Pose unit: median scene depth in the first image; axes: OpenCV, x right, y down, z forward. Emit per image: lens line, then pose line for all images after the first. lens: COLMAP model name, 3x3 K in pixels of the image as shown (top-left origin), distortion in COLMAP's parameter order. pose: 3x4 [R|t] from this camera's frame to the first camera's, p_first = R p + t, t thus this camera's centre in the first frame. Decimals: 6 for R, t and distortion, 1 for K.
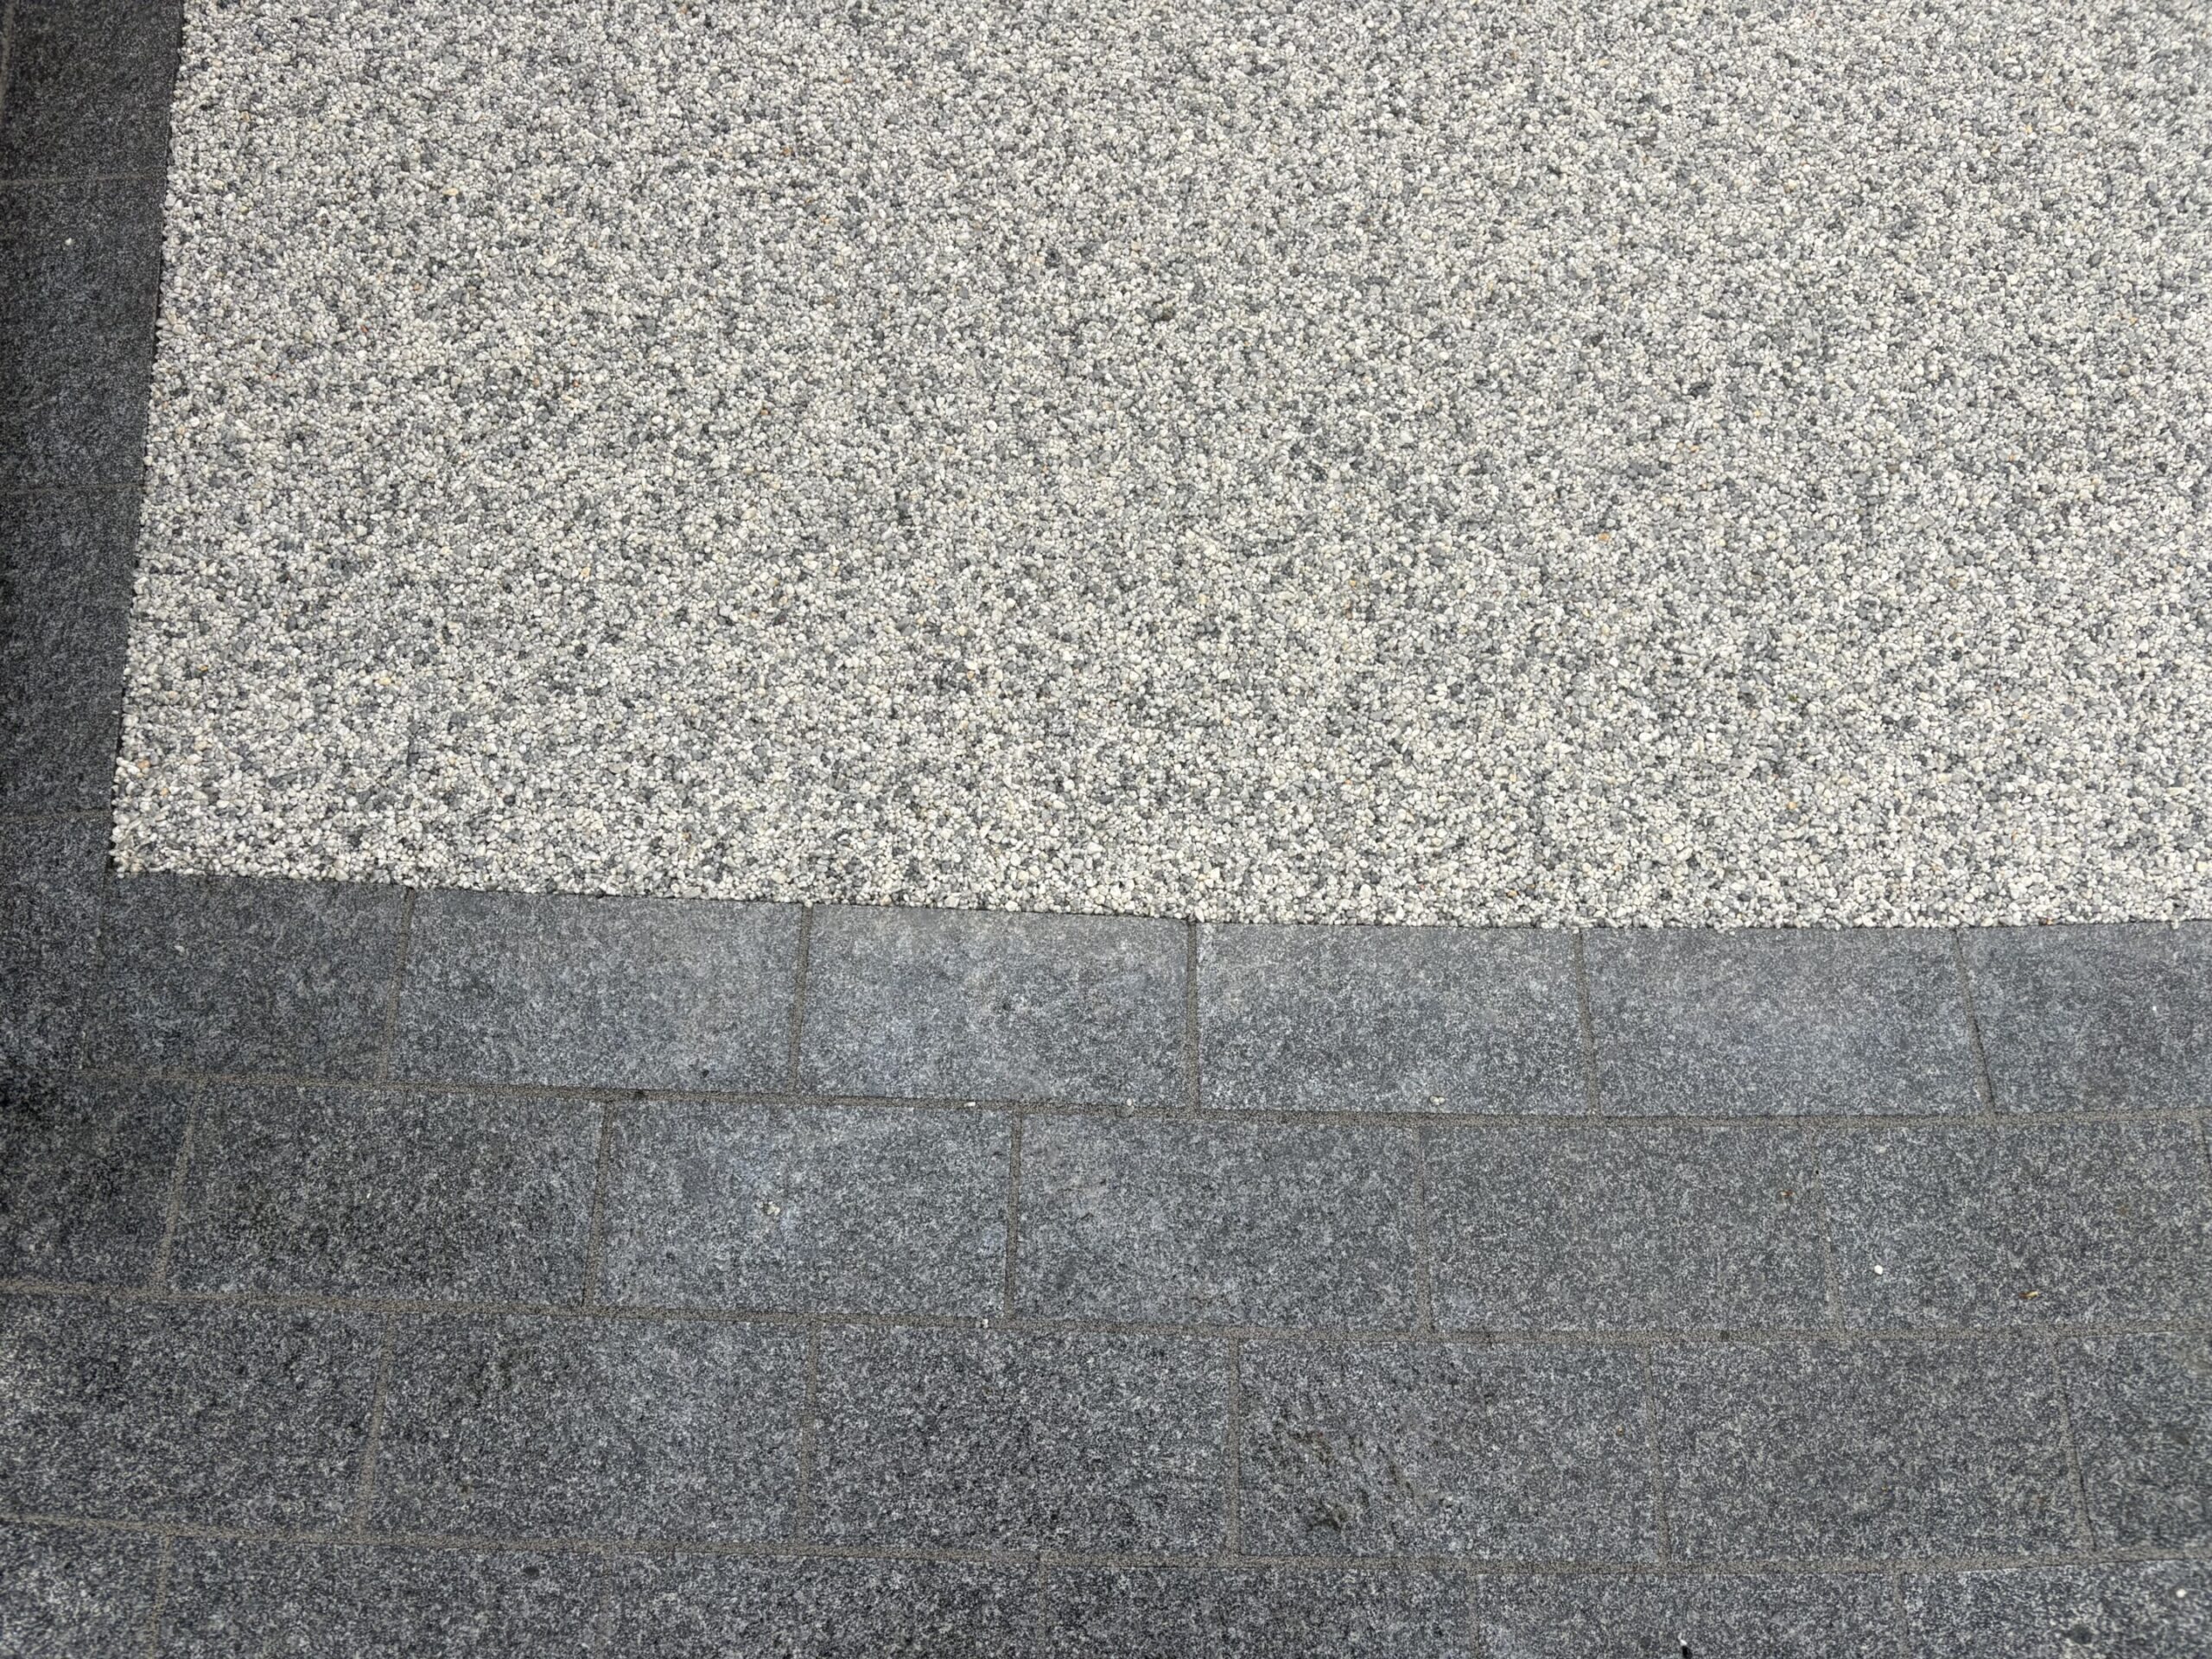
lens RADIAL K [[1671.3, 0, 1114.8], [0, 1671.3, 863.6], [0, 0, 1]] dist [0.051166, -0.052116]
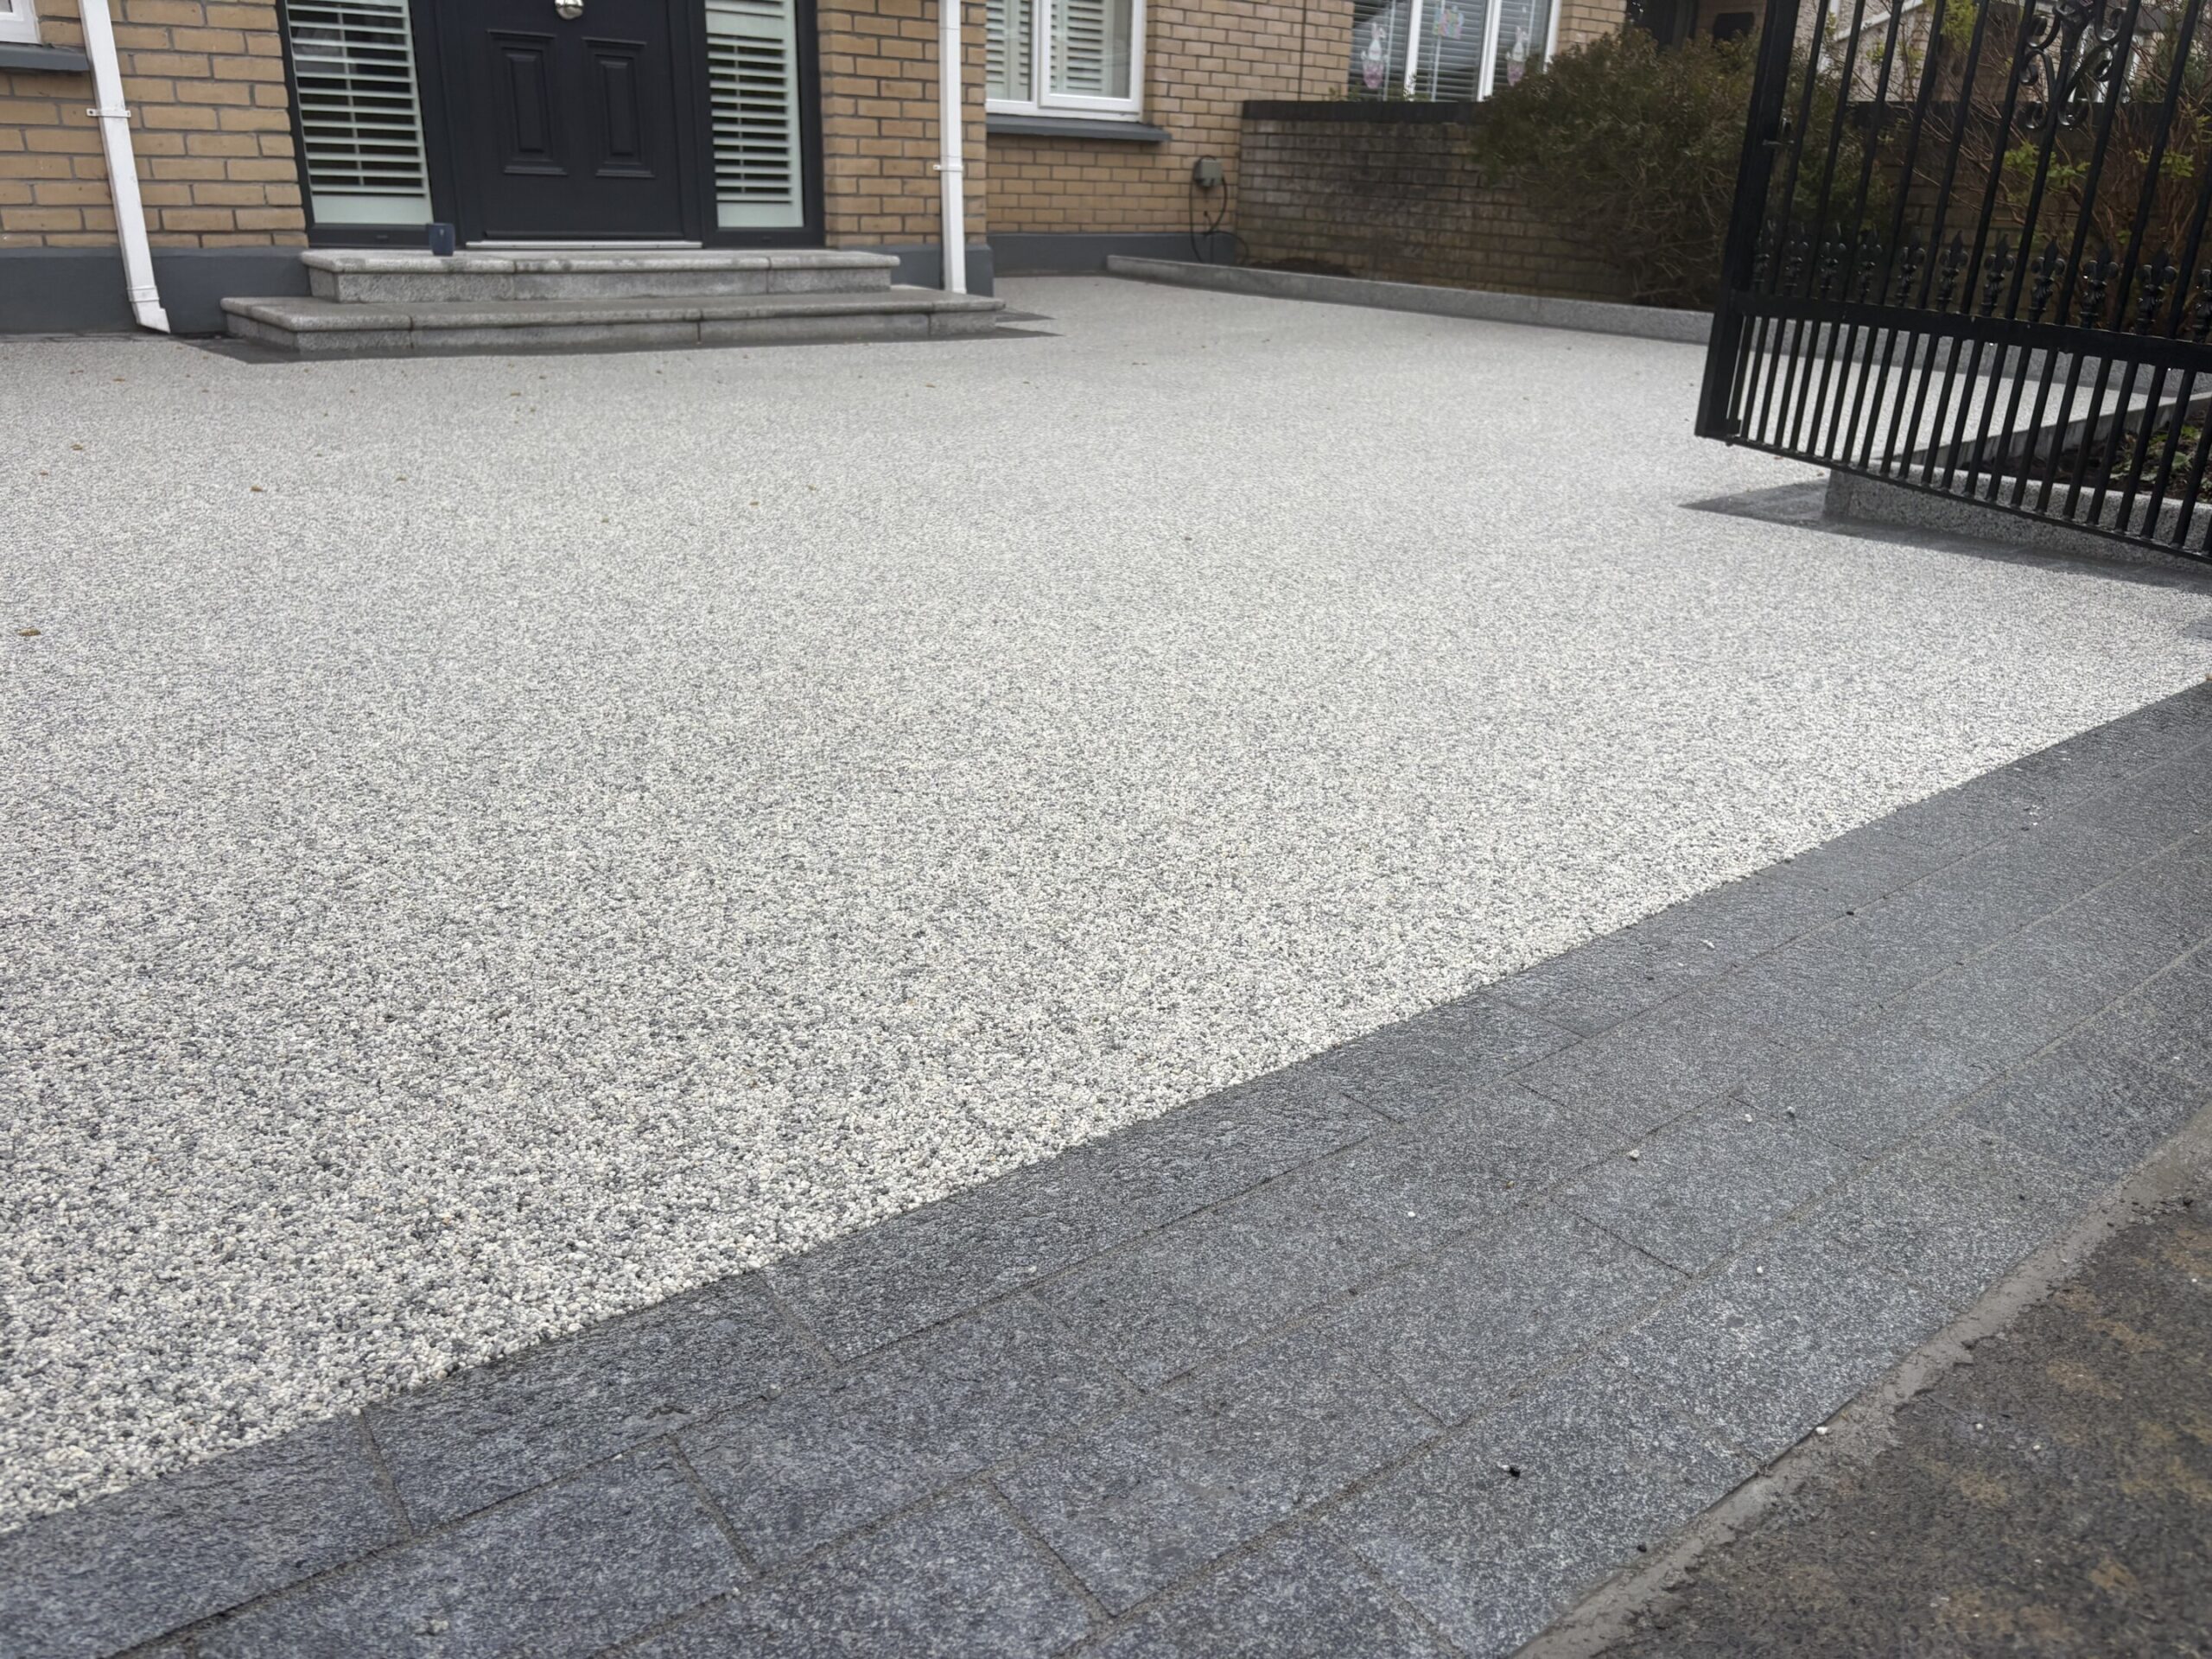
lens RADIAL K [[1671.3, 0, 1127.9], [0, 1671.3, 846.8], [0, 0, 1]] dist [0.051166, -0.052116]
pose [[0.792794, -0.235481, 0.562162, -0.288914], [0.582869, 0.562536, -0.586359, 0.626862], [-0.178160, 0.792529, 0.583230, 0.131150]]
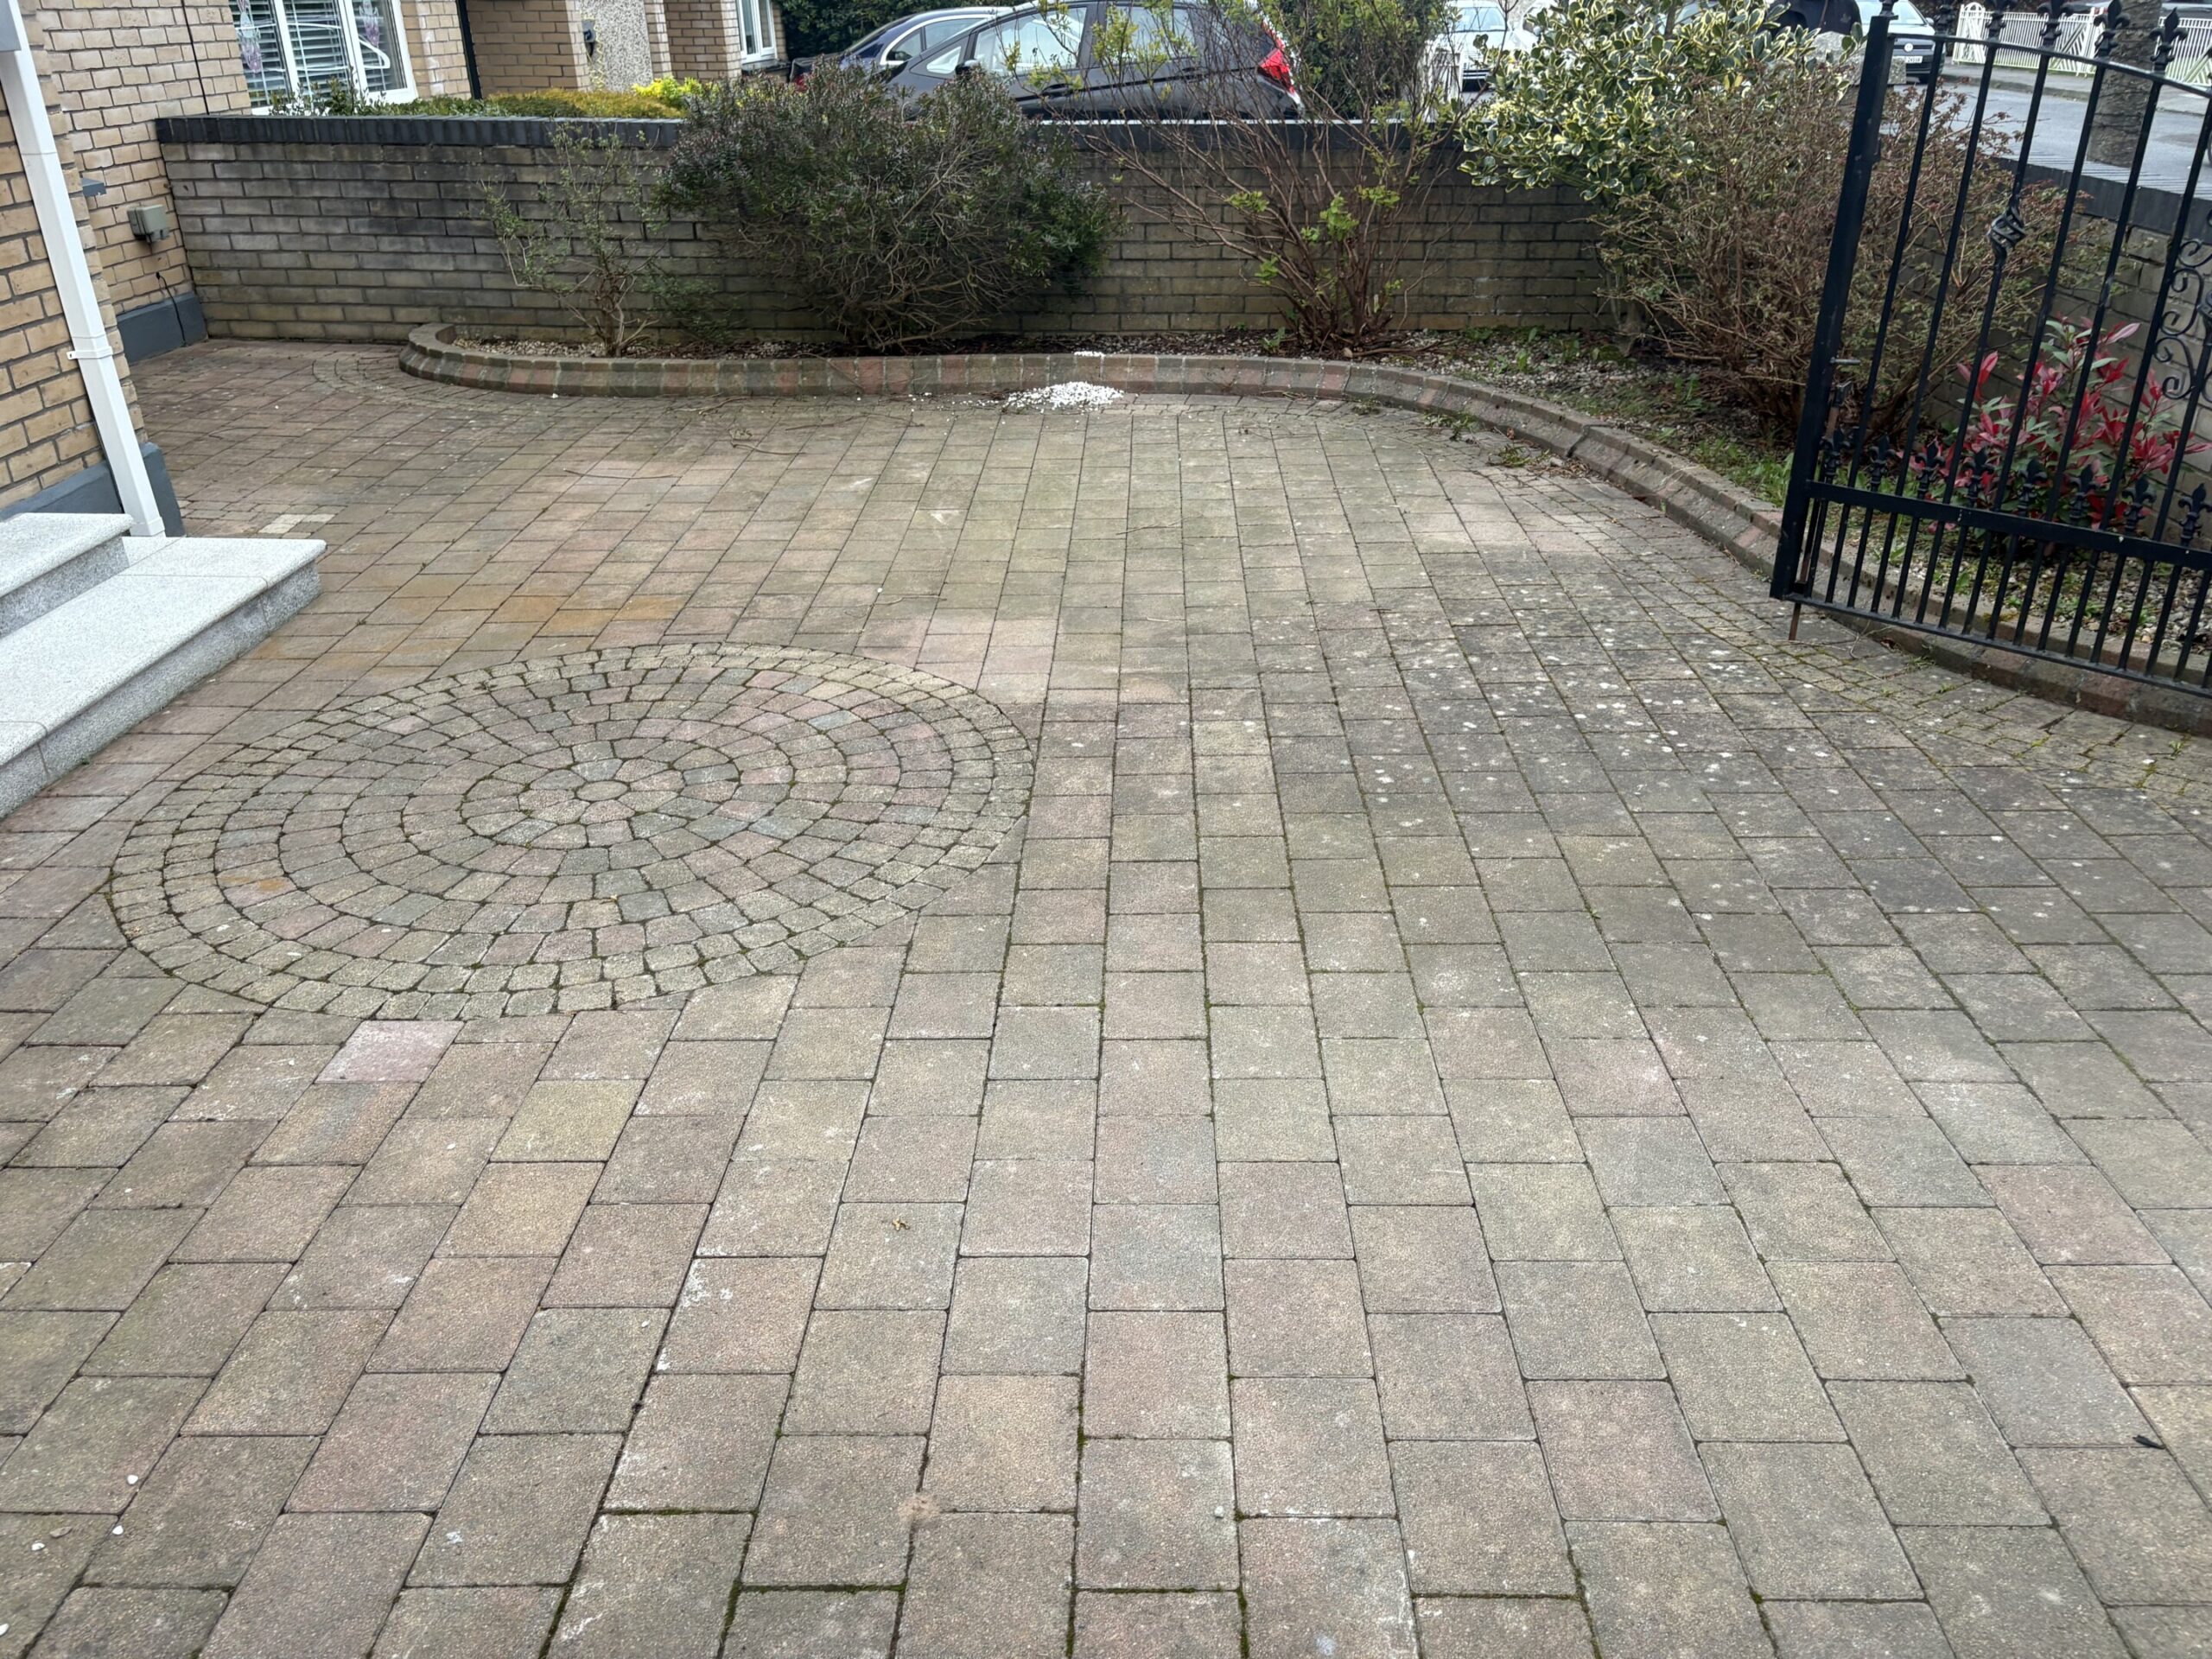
lens RADIAL K [[1671.3, 0, 1118.7], [0, 1671.3, 840.2], [0, 0, 1]] dist [0.051166, -0.052116]
pose [[0.099750, -0.477879, 0.872744, -0.793329], [0.957551, 0.284514, 0.046345, -2.987282], [-0.270455, 0.831074, 0.485974, 0.186103]]
